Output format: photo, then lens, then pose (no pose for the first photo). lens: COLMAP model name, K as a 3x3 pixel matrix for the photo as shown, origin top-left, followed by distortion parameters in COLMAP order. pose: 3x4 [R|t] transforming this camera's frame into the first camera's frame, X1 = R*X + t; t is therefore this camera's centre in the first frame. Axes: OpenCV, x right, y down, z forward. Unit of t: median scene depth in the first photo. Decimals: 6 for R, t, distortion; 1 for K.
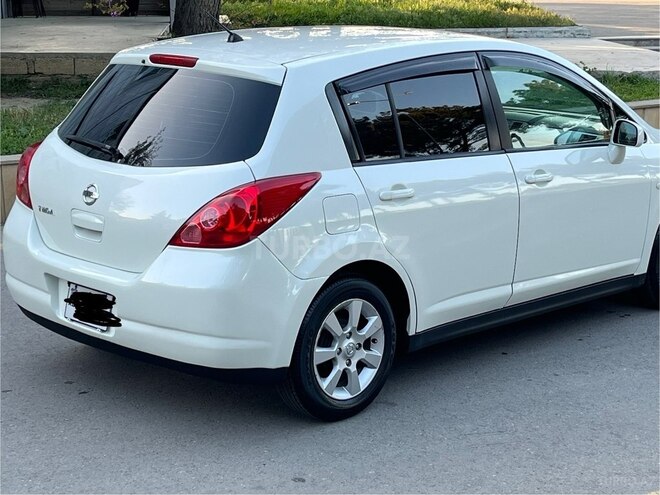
lens RADIAL K [[1385.4, 0, 330.0], [0, 1385.4, 247.5], [0, 0, 1]] dist [0.137399, -0.145185]
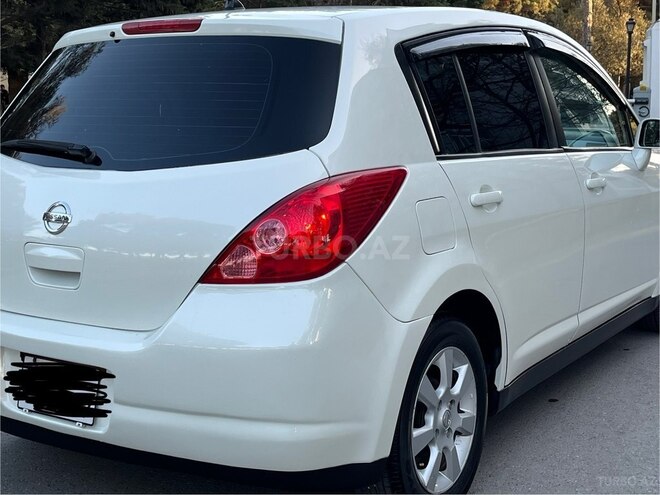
lens RADIAL K [[1022.6, 0, 327.0], [0, 1022.6, 228.9], [0, 0, 1]] dist [0.072104, -0.047287]
pose [[0.978267, -0.051690, 0.200803, -0.145237], [0.066492, 0.995489, -0.067678, 0.008636], [-0.196399, 0.079559, 0.977291, 0.499833]]
